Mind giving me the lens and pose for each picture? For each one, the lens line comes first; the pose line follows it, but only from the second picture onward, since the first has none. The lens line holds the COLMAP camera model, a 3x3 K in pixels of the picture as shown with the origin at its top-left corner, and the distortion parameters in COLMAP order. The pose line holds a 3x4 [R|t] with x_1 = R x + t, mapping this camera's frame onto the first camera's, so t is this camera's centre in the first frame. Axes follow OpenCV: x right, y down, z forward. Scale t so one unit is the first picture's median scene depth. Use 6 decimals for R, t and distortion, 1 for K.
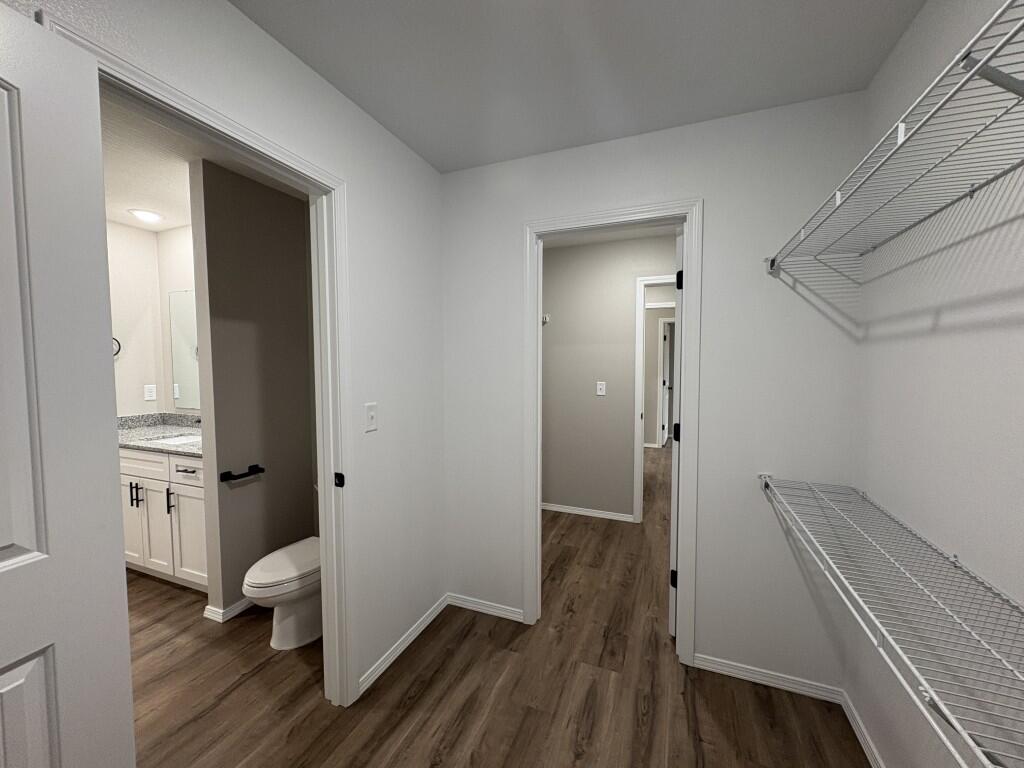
lens RADIAL K [[406.9, 0, 512.1], [0, 406.9, 384.7], [0, 0, 1]] dist [-0.000024, 0.000115]
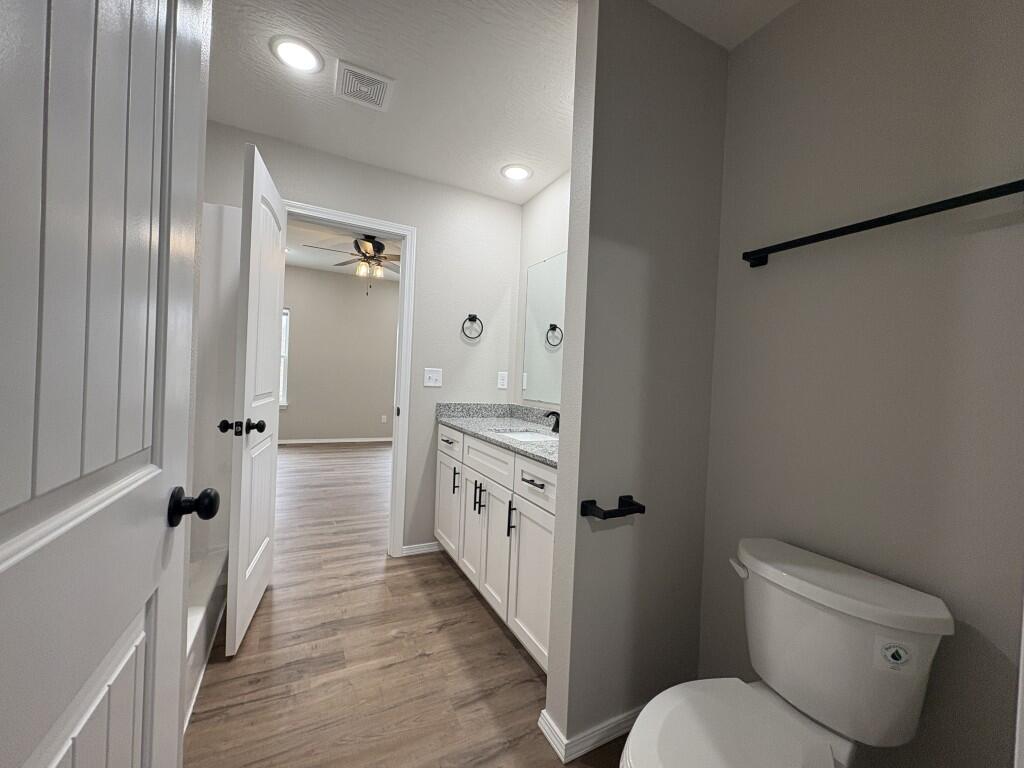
lens RADIAL K [[406.9, 0, 512.1], [0, 406.9, 384.7], [0, 0, 1]] dist [-0.000024, 0.000115]
pose [[0.760738, 0.045001, -0.647498, -0.380965], [-0.081737, 0.996294, -0.026789, 0.068230], [0.643892, 0.073304, 0.761596, 0.431889]]
